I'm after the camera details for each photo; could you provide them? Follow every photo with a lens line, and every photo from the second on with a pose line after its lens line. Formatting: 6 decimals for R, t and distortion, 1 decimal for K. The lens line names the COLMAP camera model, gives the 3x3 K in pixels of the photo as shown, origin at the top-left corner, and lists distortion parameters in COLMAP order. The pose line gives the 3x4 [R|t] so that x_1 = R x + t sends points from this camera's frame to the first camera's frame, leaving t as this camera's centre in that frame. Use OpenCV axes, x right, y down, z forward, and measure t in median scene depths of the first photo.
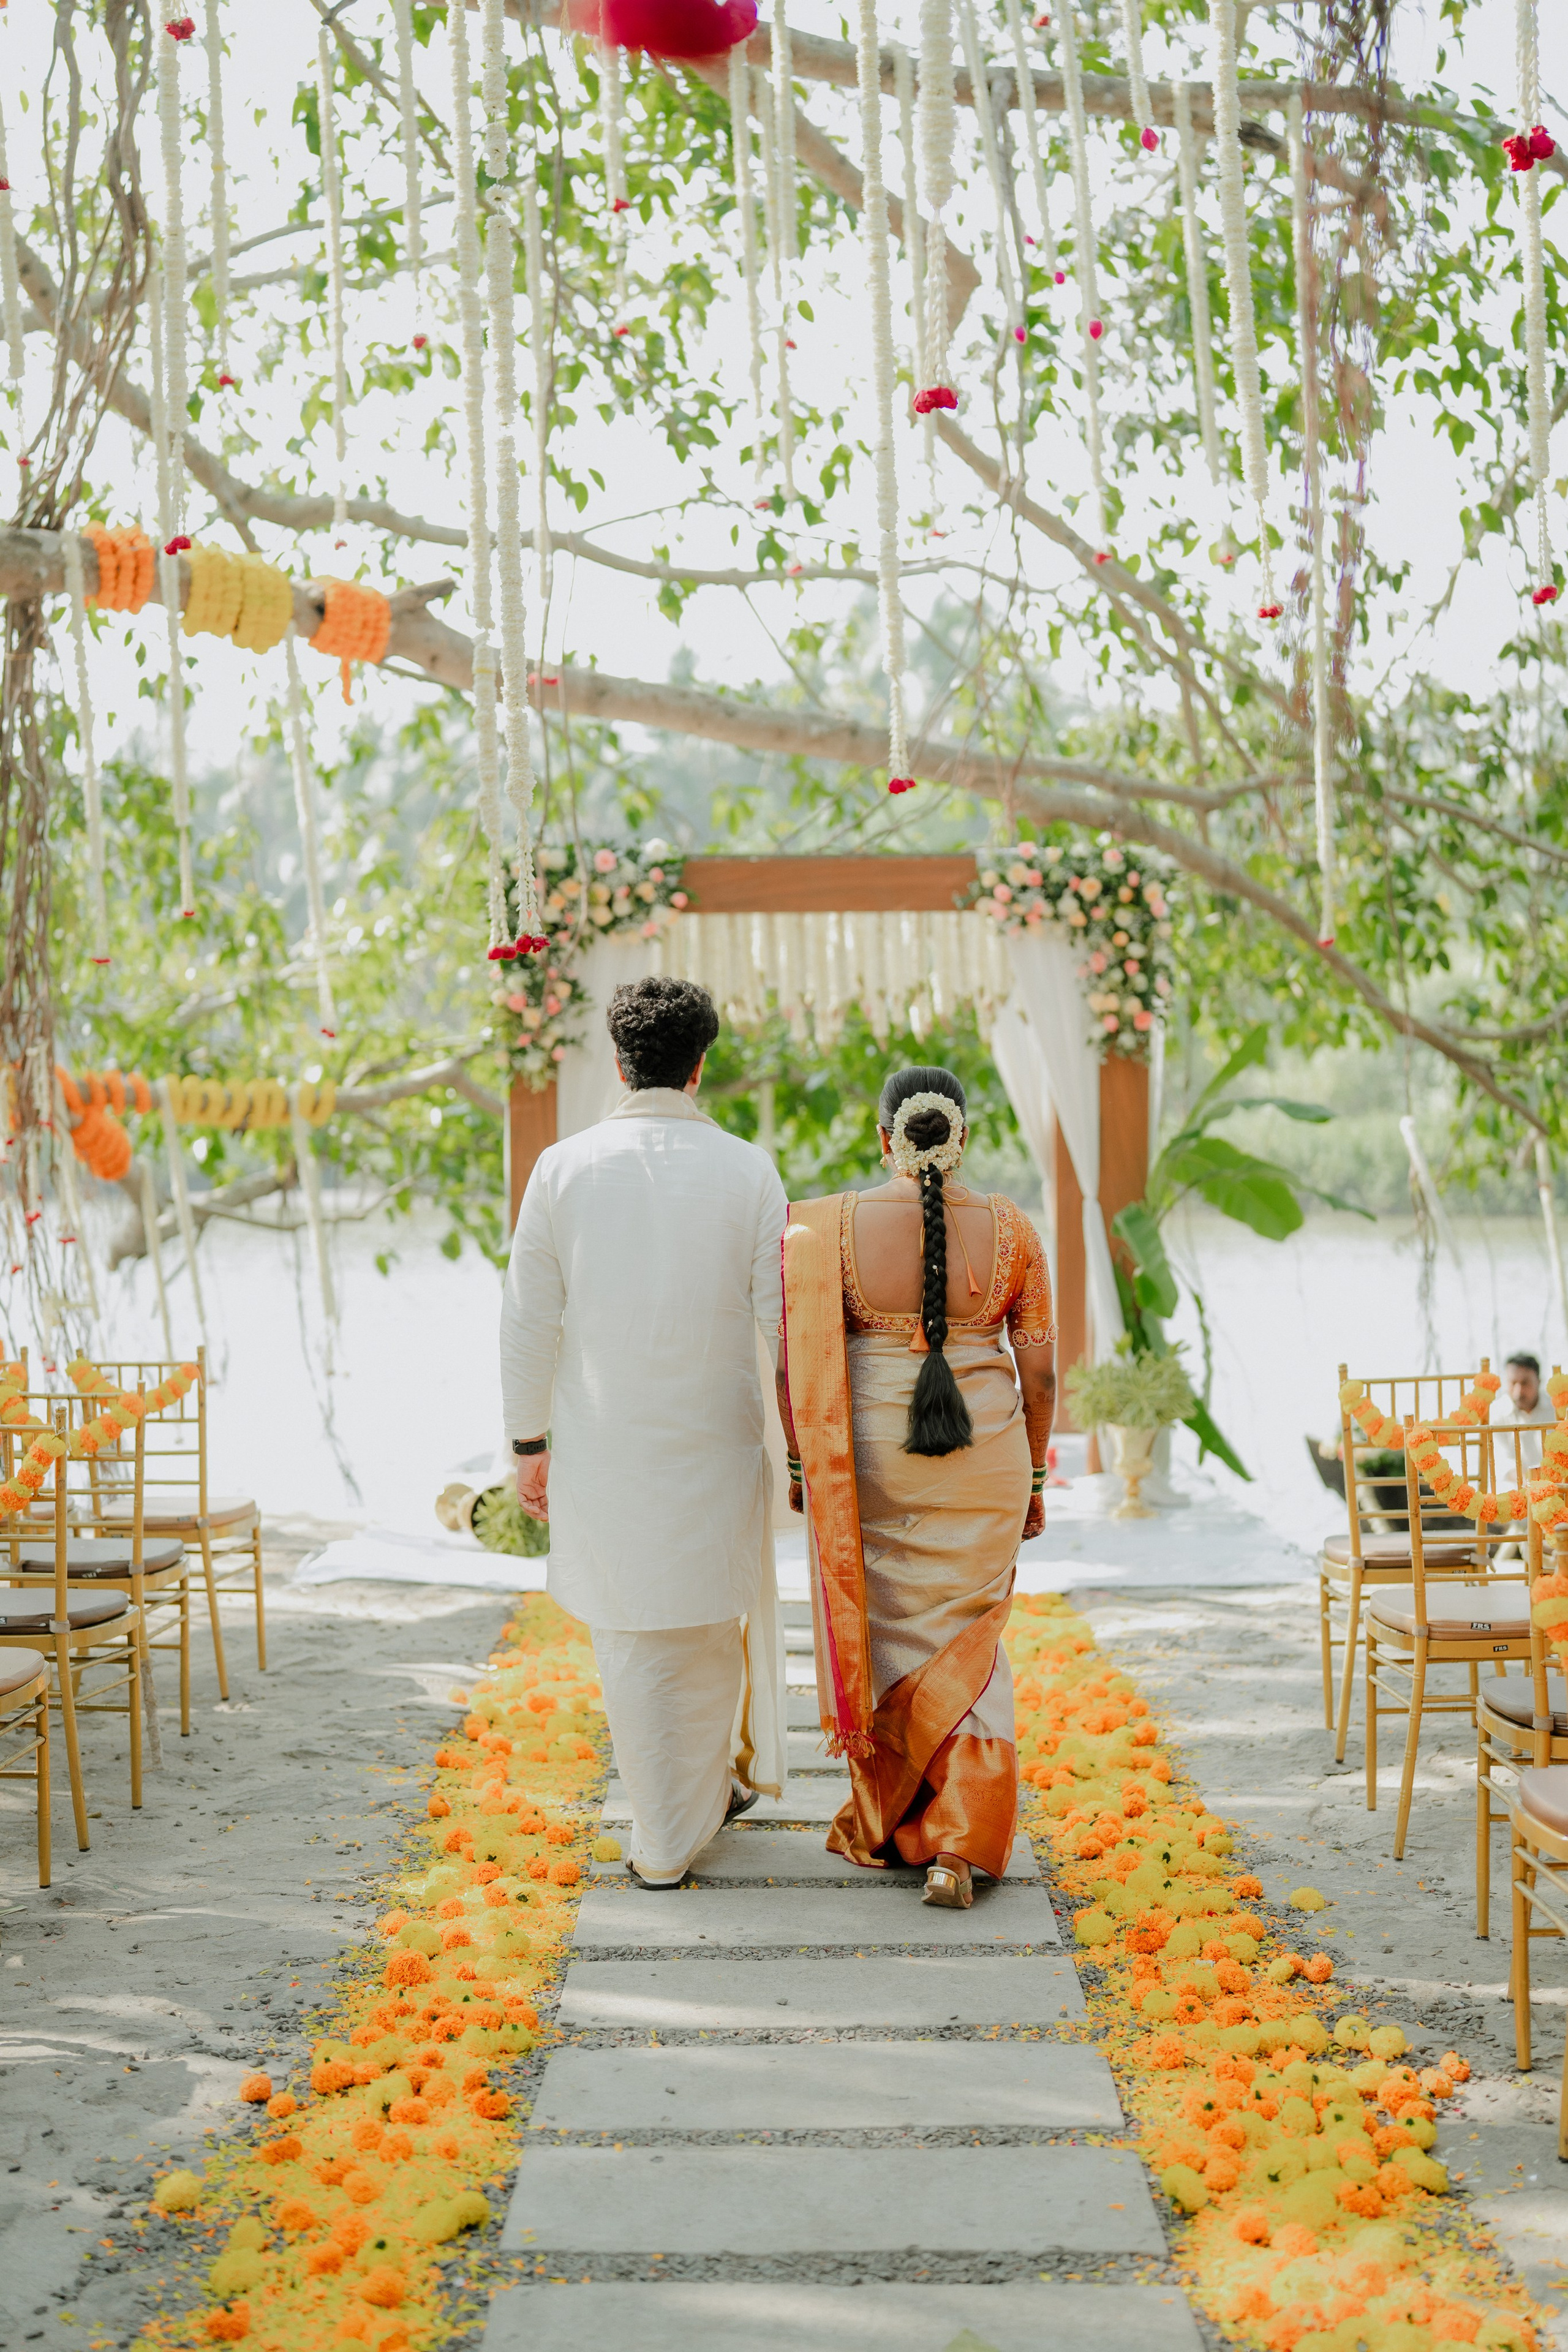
lens RADIAL K [[3262.3, 0, 793.3], [0, 3262.3, 1177.4], [0, 0, 1]] dist [0.086976, 0.000000]
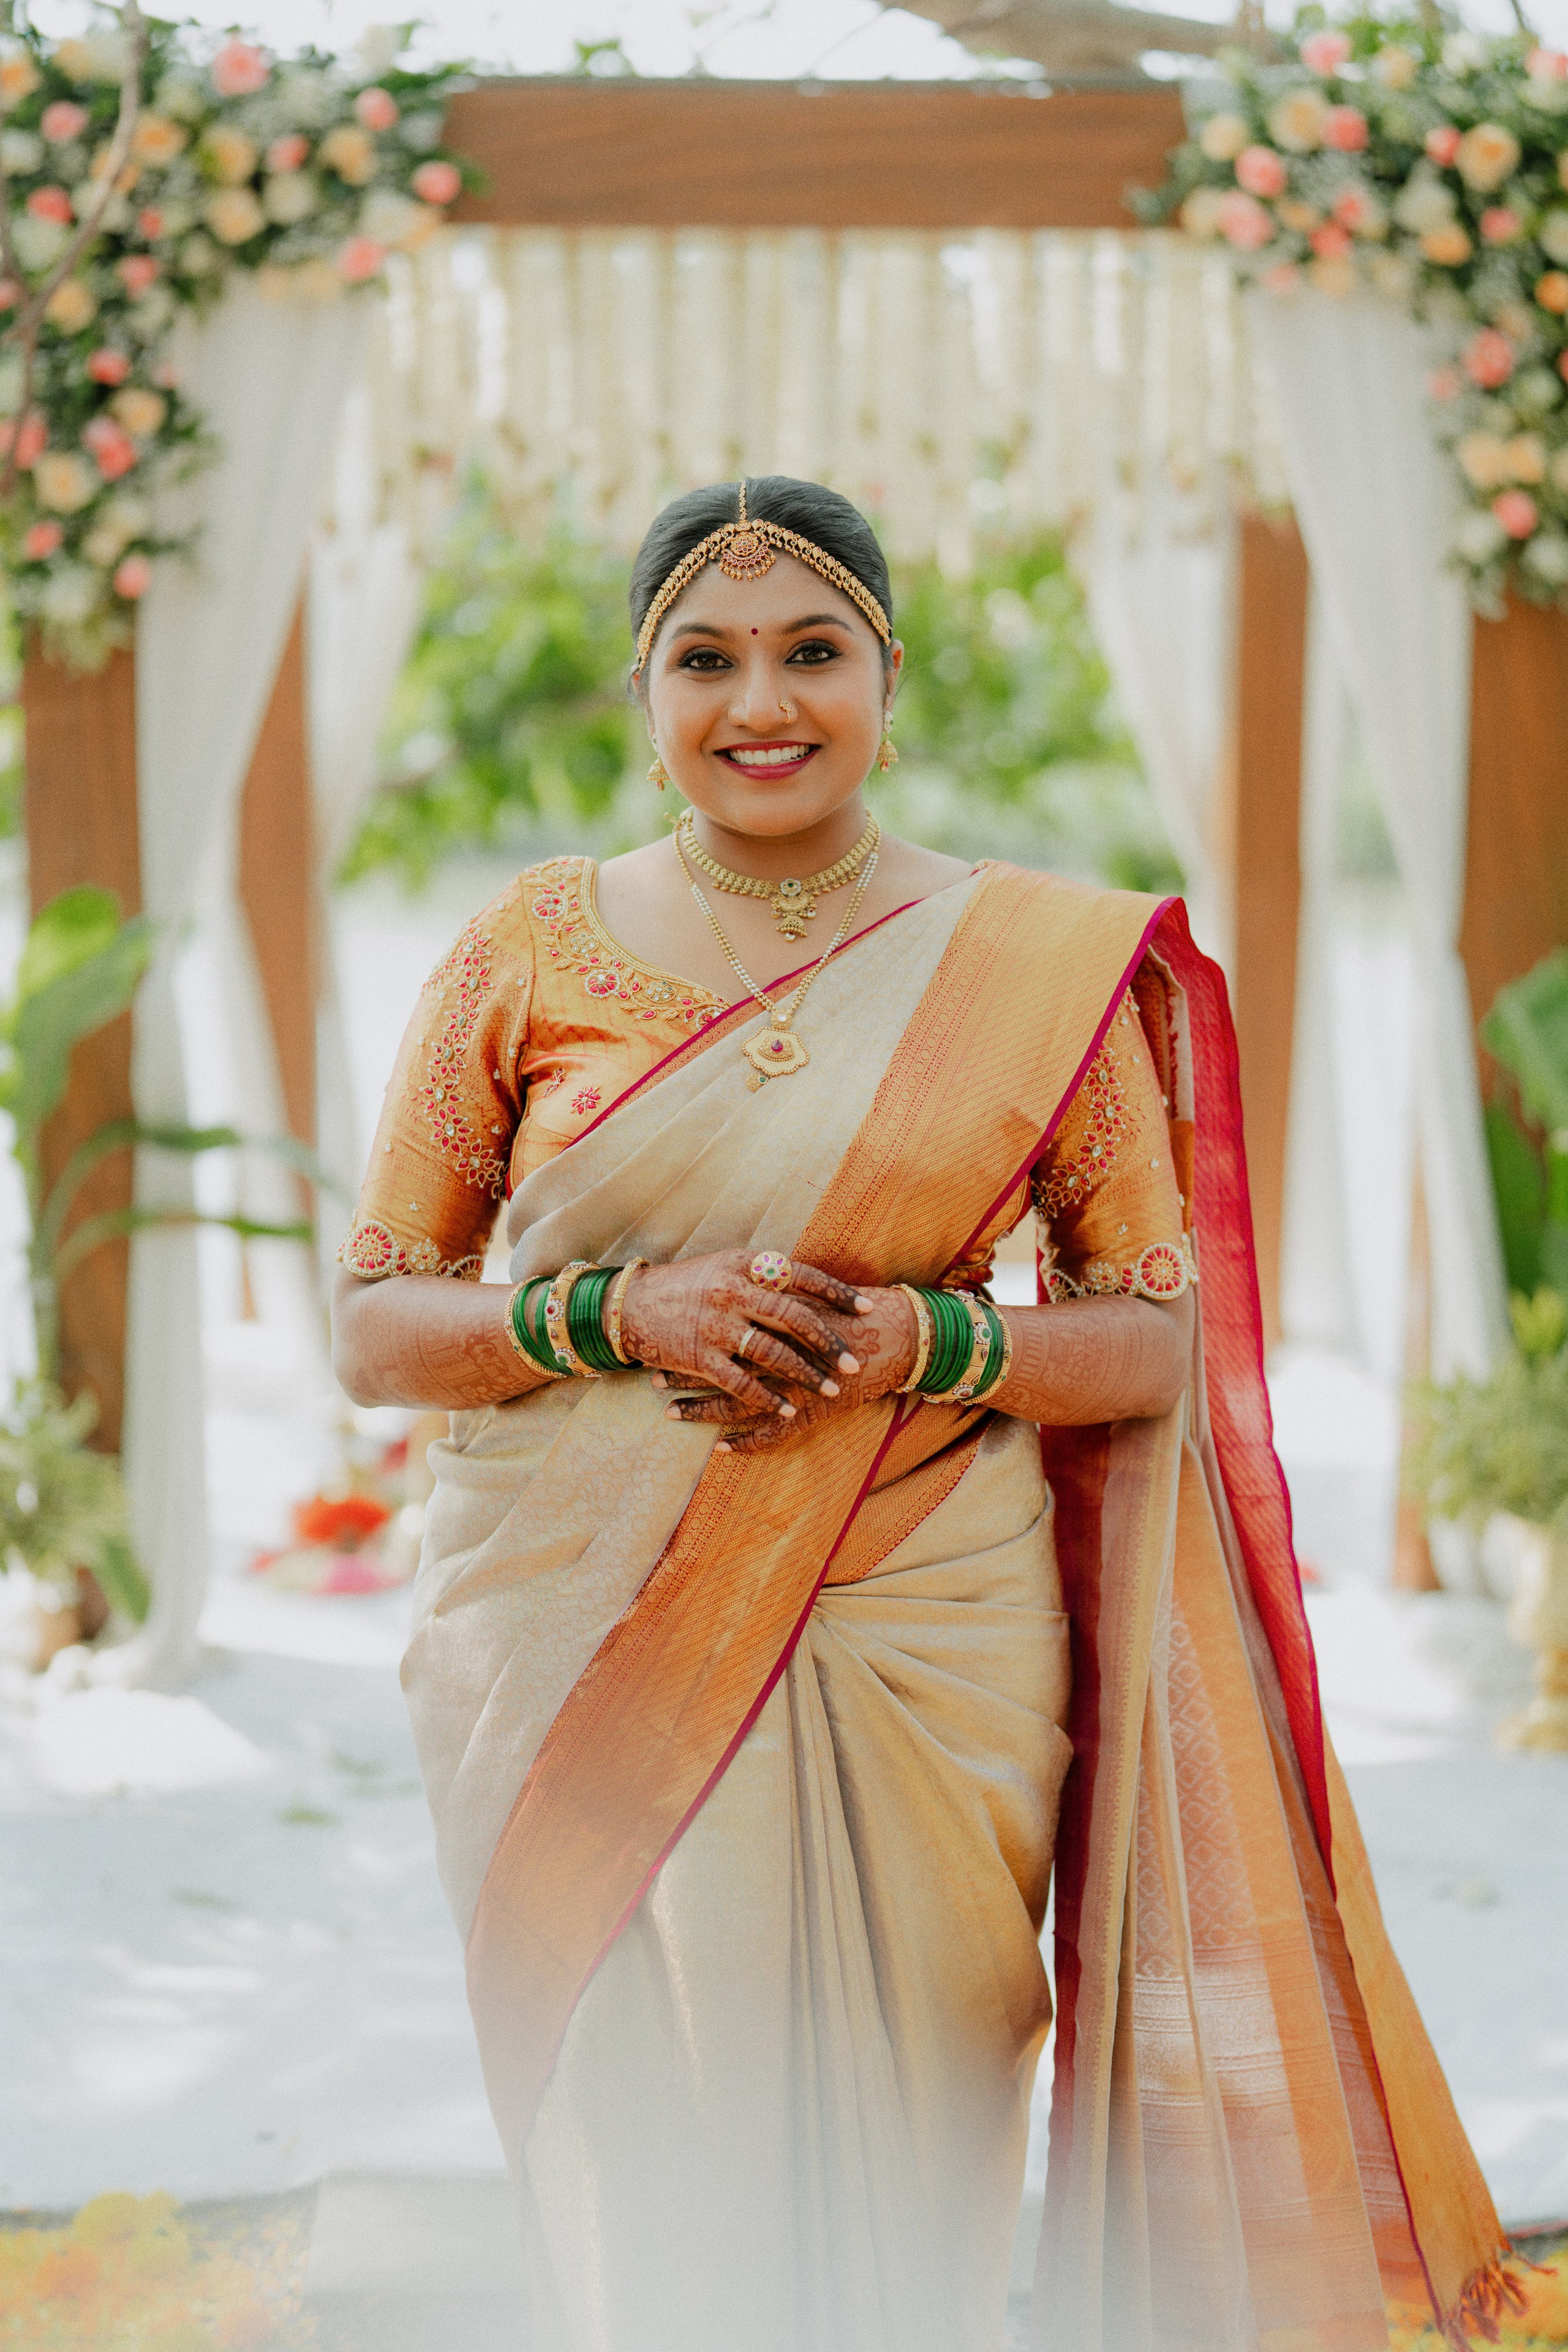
lens RADIAL K [[3262.3, 0, 728.1], [0, 3262.3, 1161.6], [0, 0, 1]] dist [0.086976, 0.000000]
pose [[0.999637, 0.005478, 0.026397, -0.009591], [-0.008208, 0.994498, 0.104437, -0.009363], [-0.025680, -0.104616, 0.994181, 0.590851]]
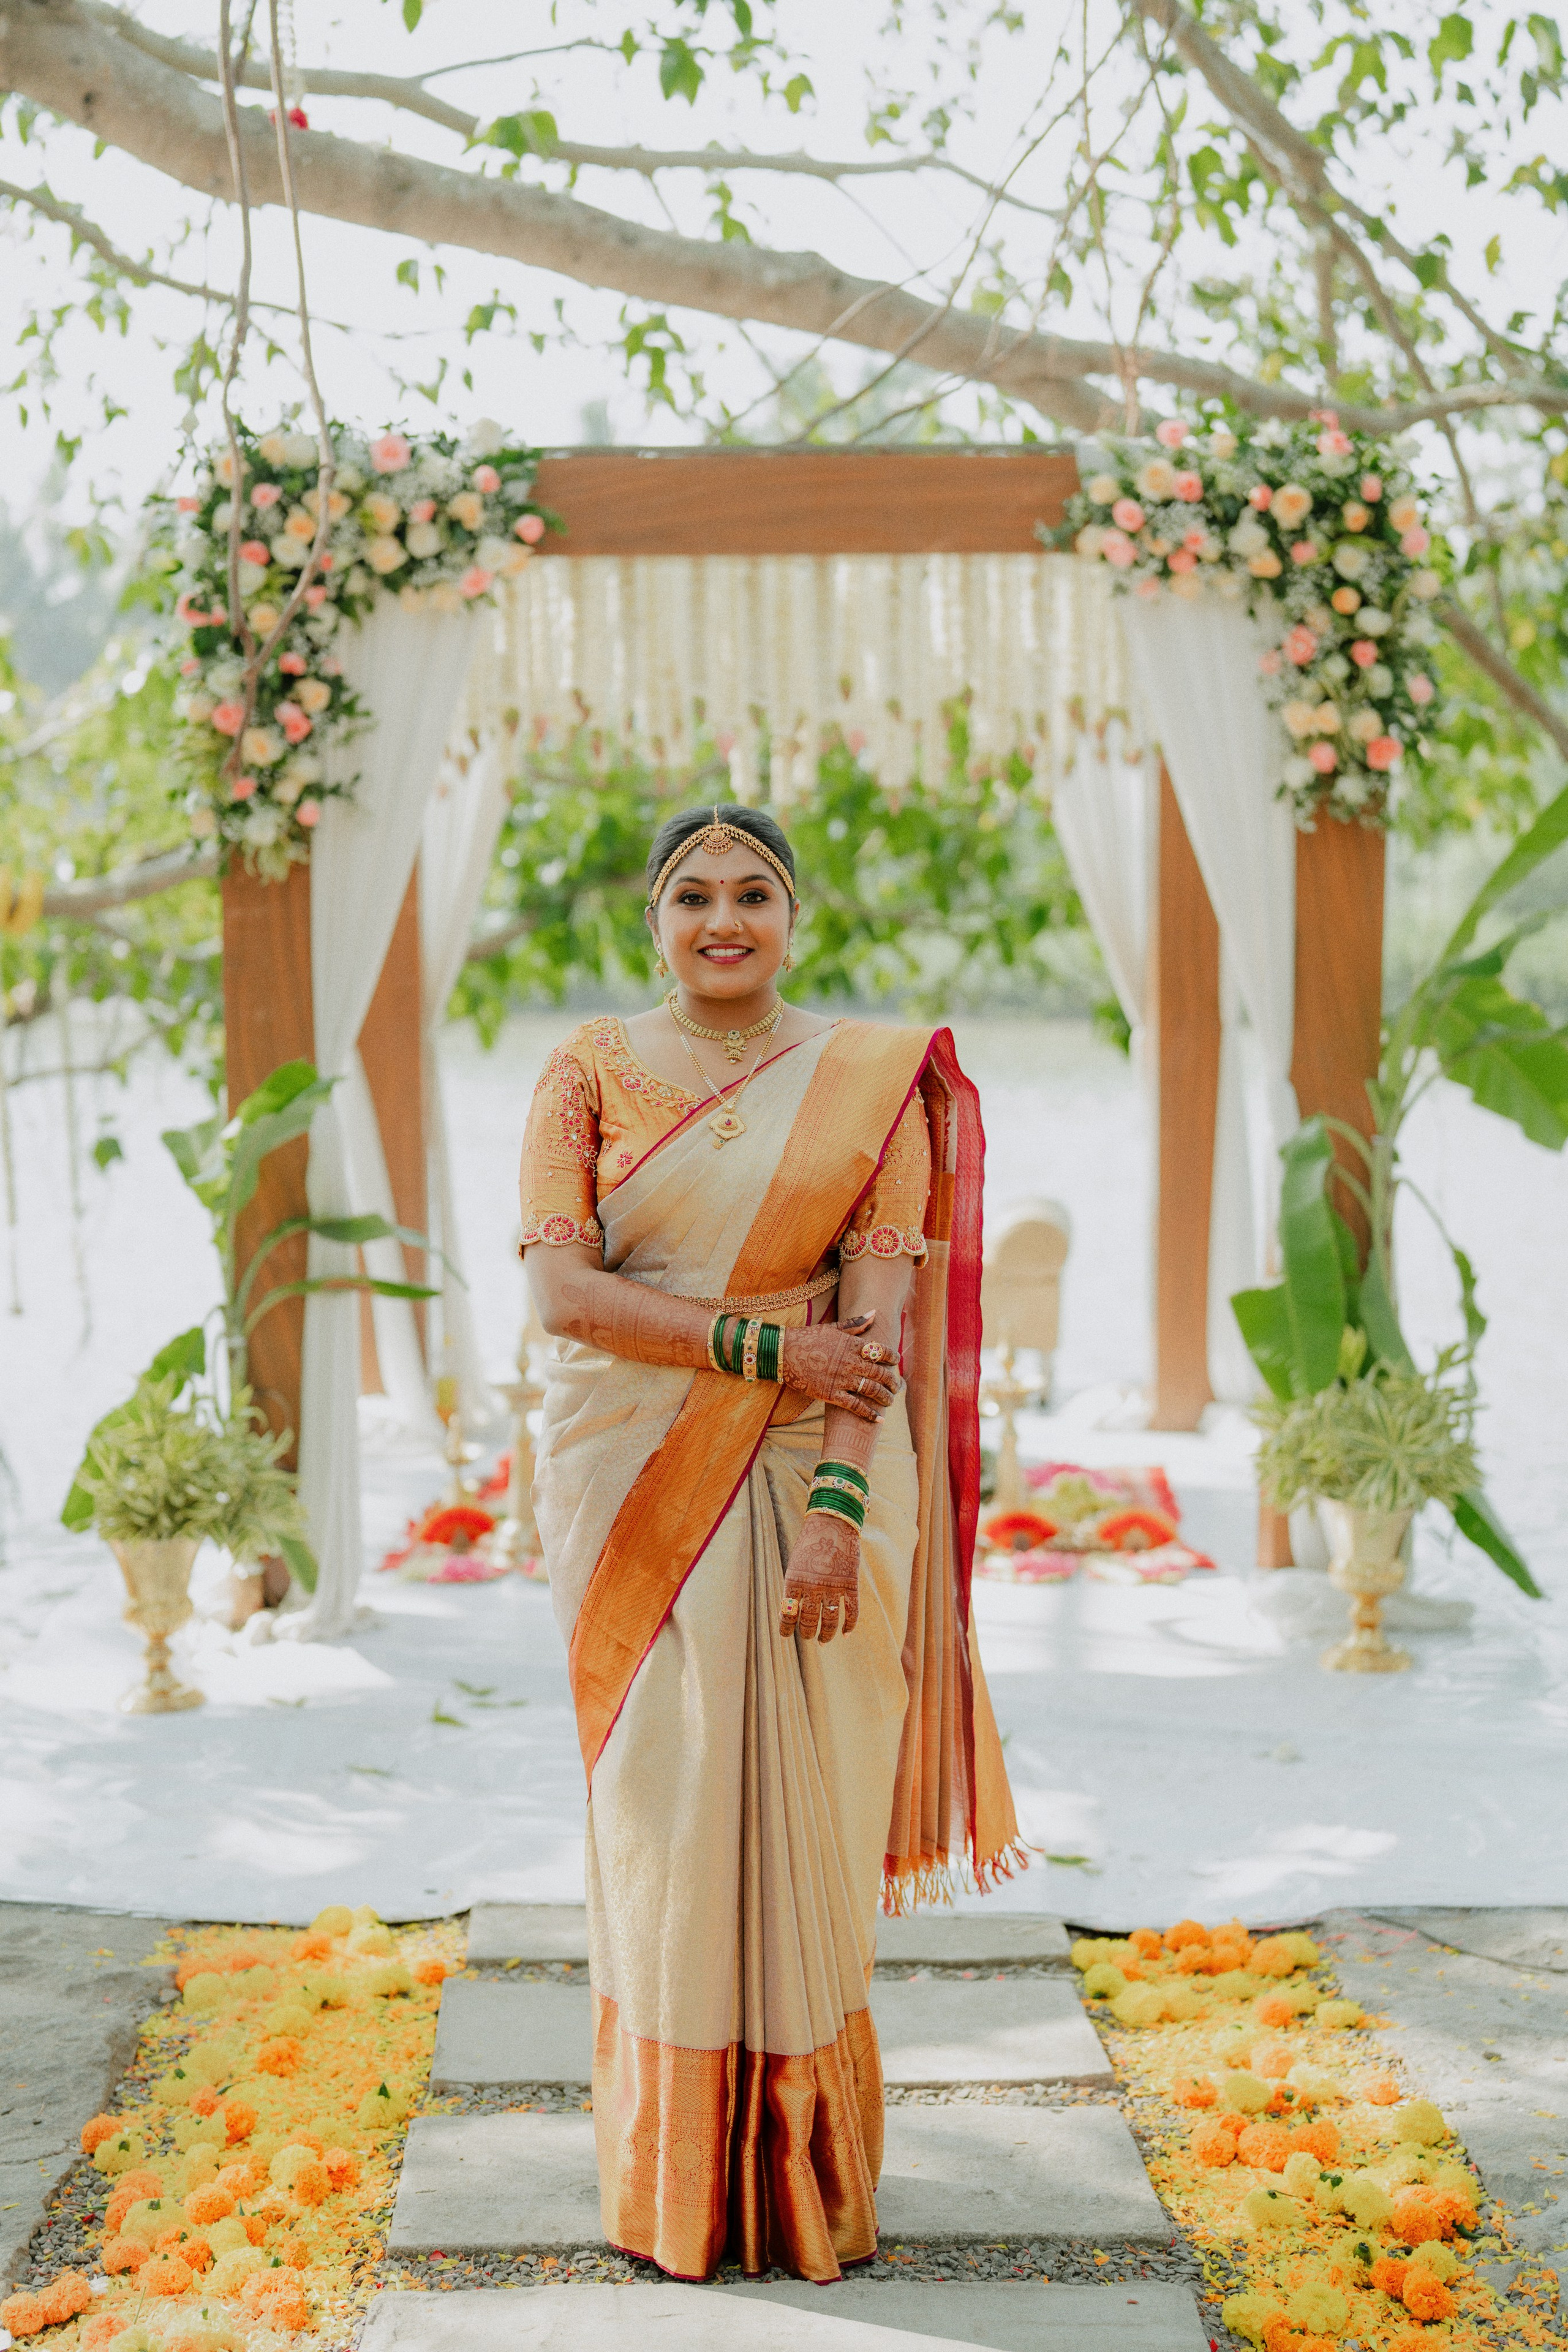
lens RADIAL K [[3262.3, 0, 770.0], [0, 3262.3, 1134.5], [0, 0, 1]] dist [0.086976, 0.000000]
pose [[0.999854, -0.001534, 0.016998, -0.004545], [0.000737, 0.998904, 0.046808, -0.009931], [-0.017051, -0.046788, 0.998759, 0.451072]]
